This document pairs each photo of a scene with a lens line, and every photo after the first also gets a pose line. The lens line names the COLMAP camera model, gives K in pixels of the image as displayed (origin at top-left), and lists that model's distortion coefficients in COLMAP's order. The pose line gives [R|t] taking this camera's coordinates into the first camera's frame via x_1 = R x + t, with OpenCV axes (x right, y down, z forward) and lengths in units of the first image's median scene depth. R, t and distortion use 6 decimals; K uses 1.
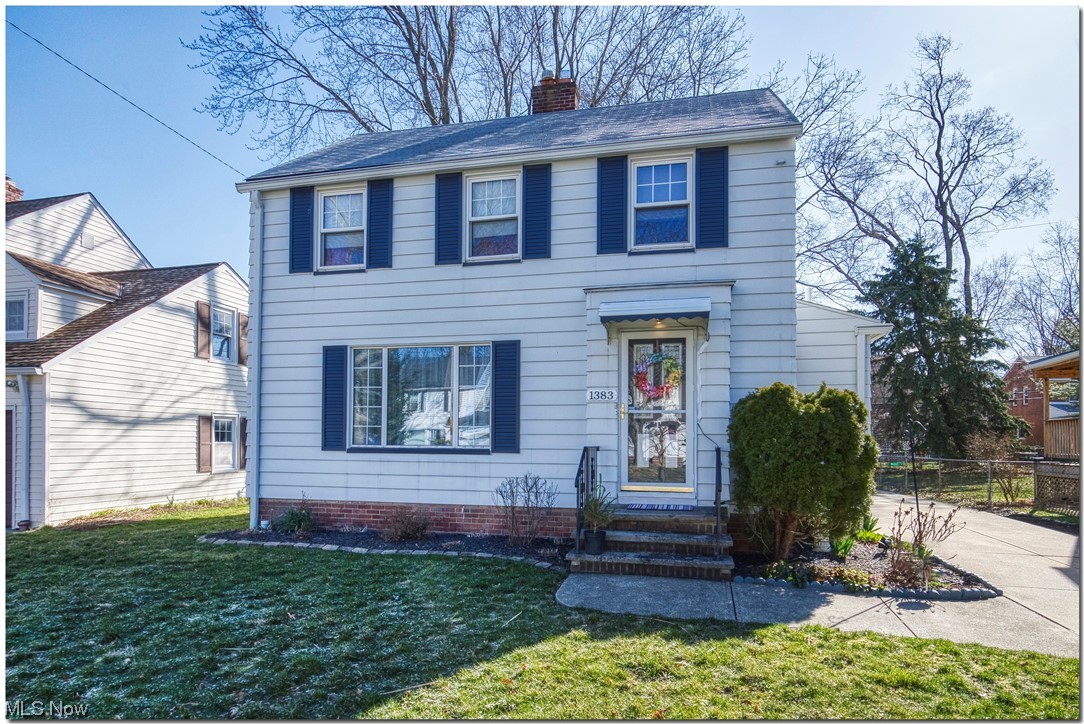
lens RADIAL K [[578.1, 0, 559.3], [0, 578.1, 438.6], [0, 0, 1]] dist [-0.014807, -0.000279]
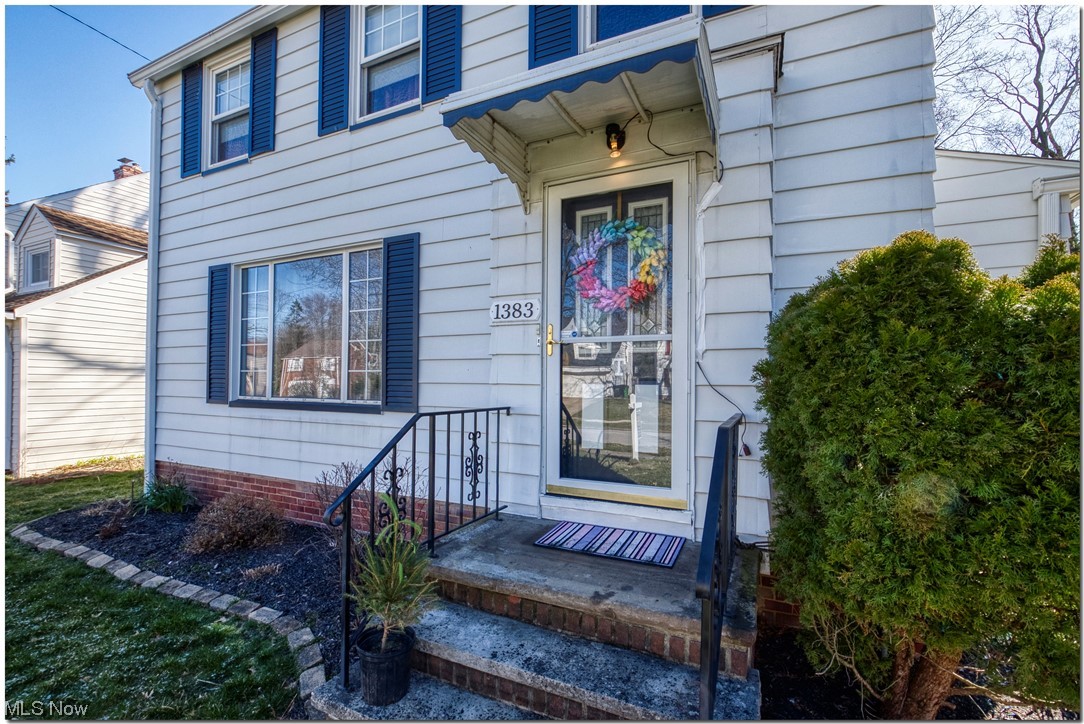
lens RADIAL K [[464.1, 0, 553.4], [0, 464.1, 380.1], [0, 0, 1]] dist [-0.013187, -0.000850]
pose [[0.978691, -0.000006, -0.205338, 0.165486], [-0.000754, 0.999993, -0.003623, -0.008325], [0.205337, 0.003700, 0.978684, 0.501554]]
